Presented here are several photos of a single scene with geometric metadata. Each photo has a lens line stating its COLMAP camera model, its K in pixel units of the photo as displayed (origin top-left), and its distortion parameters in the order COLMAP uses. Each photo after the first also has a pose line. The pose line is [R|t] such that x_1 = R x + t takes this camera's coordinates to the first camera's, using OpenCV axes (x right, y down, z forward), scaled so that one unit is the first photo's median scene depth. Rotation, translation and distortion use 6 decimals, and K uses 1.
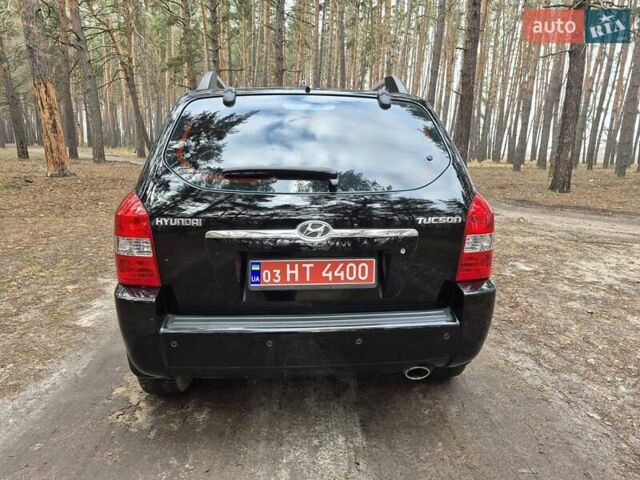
lens RADIAL K [[444.5, 0, 319.7], [0, 444.5, 247.7], [0, 0, 1]] dist [0.023749, -0.003431]
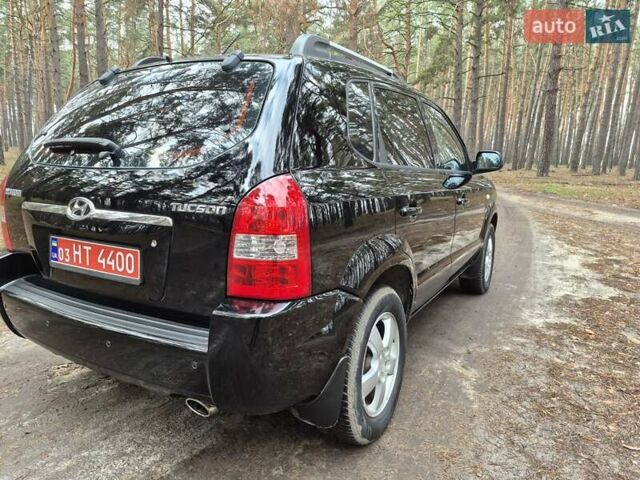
lens RADIAL K [[444.5, 0, 319.7], [0, 444.5, 247.7], [0, 0, 1]] dist [0.023749, -0.003431]
pose [[0.820995, 0.114046, -0.559428, 0.863804], [-0.130109, 0.991437, 0.011173, -0.031982], [0.555912, 0.063614, 0.828803, 0.504266]]
